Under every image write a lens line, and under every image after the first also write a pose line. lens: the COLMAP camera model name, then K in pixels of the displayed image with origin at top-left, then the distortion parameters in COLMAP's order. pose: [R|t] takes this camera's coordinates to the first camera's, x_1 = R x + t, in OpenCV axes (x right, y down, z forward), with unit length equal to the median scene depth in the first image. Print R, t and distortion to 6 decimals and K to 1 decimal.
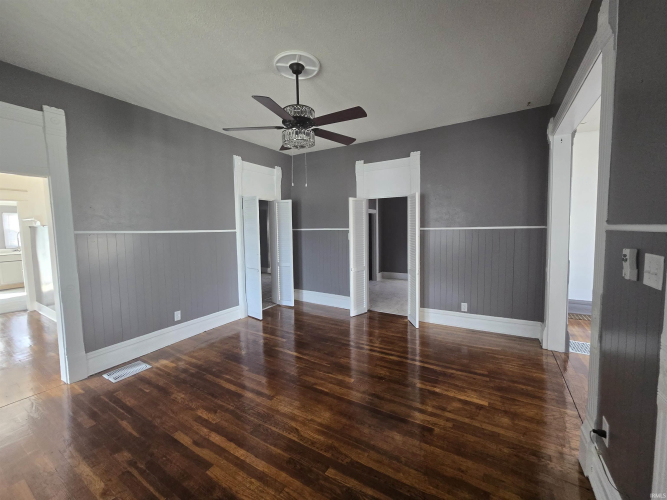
lens RADIAL K [[273.5, 0, 332.1], [0, 273.5, 246.3], [0, 0, 1]] dist [-0.009272, -0.000089]
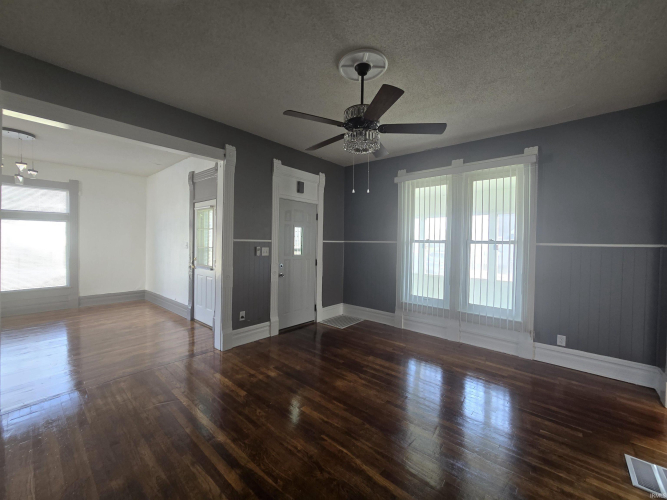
lens RADIAL K [[273.5, 0, 332.1], [0, 273.5, 246.3], [0, 0, 1]] dist [-0.009272, -0.000089]
pose [[-0.986481, -0.001920, 0.163861, -0.199310], [0.011233, 0.996787, 0.079309, -0.134315], [-0.163487, 0.080077, -0.983290, 2.198058]]
